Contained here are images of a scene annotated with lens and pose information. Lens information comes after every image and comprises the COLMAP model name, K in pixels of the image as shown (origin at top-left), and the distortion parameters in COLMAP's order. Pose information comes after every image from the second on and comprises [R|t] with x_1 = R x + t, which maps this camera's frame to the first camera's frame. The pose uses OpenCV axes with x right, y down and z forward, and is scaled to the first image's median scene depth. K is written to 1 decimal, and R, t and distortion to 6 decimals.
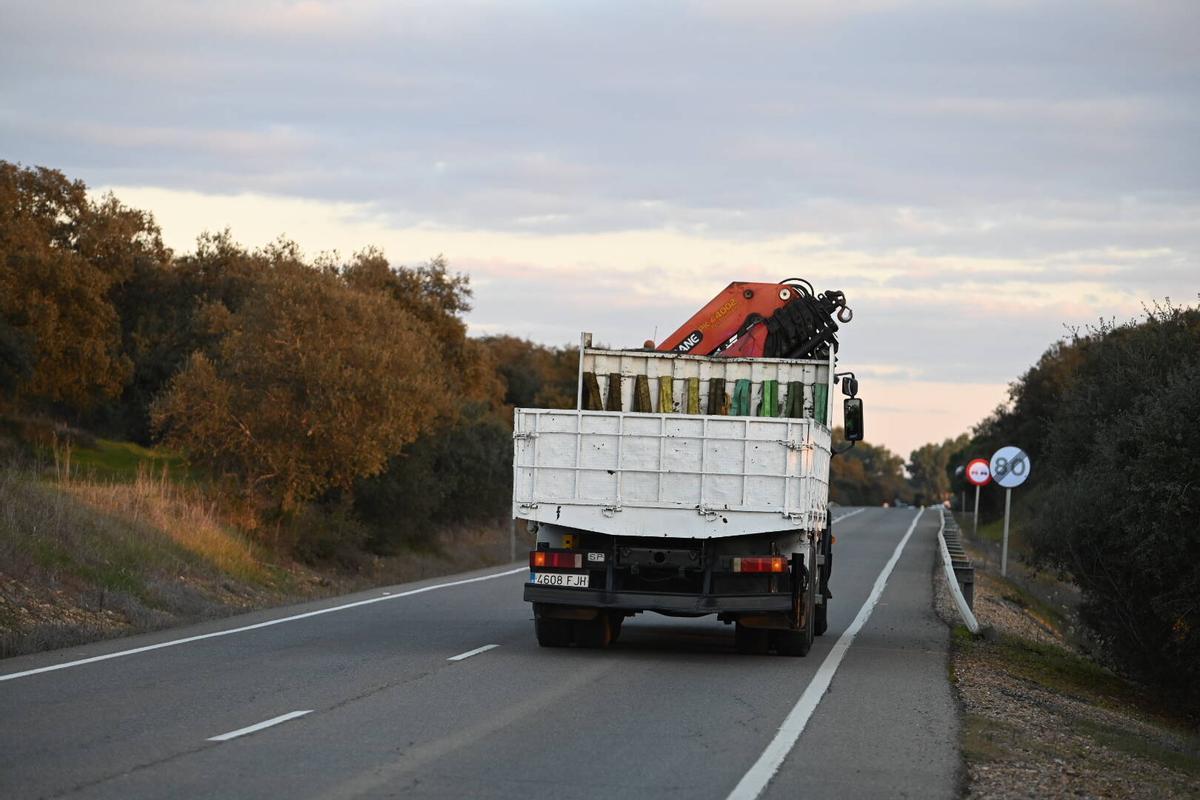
lens RADIAL K [[4607.6, 0, 647.3], [0, 4607.6, 431.2], [0, 0, 1]] dist [0.442281, 0.000000]
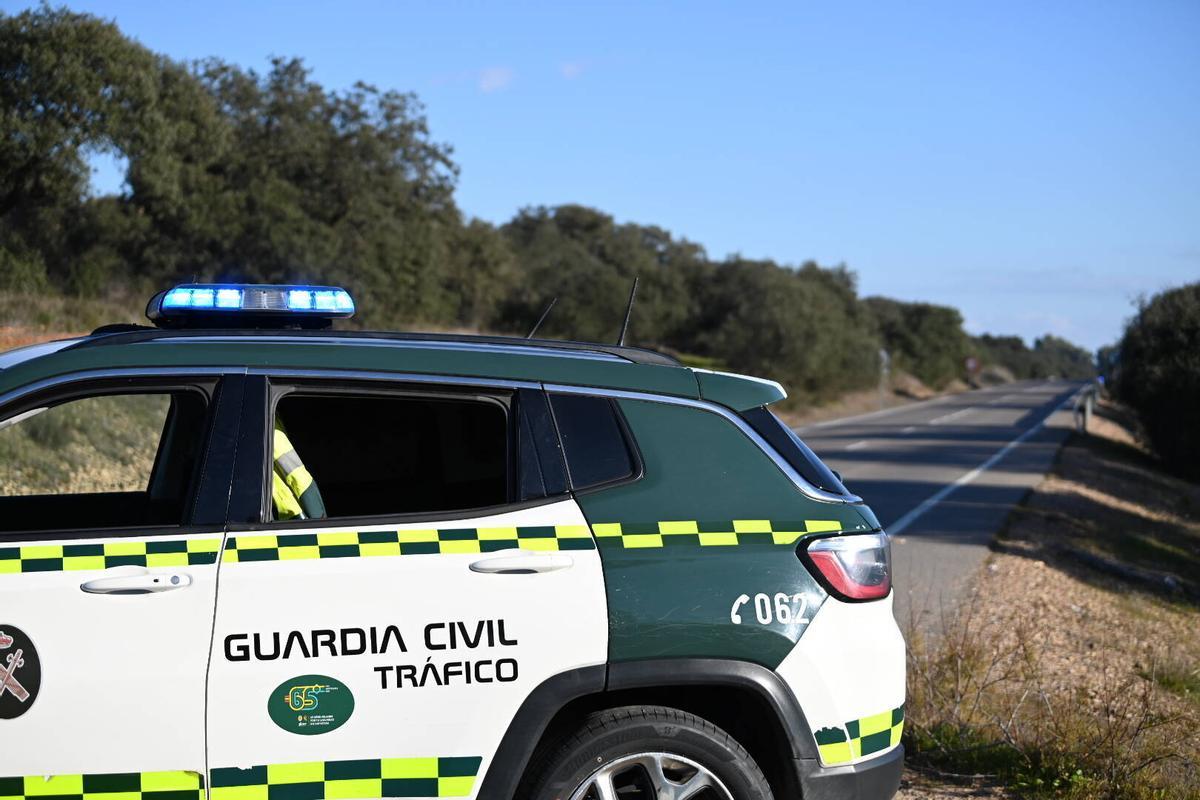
lens RADIAL K [[2535.7, 0, 600.6], [0, 2535.7, 398.7], [0, 0, 1]] dist [-0.339940, 0.000000]
pose [[0.989603, -0.023612, -0.141872, 0.008650], [0.026891, 0.999413, 0.021236, -0.002845], [0.141288, -0.024831, 0.989657, -0.147493]]
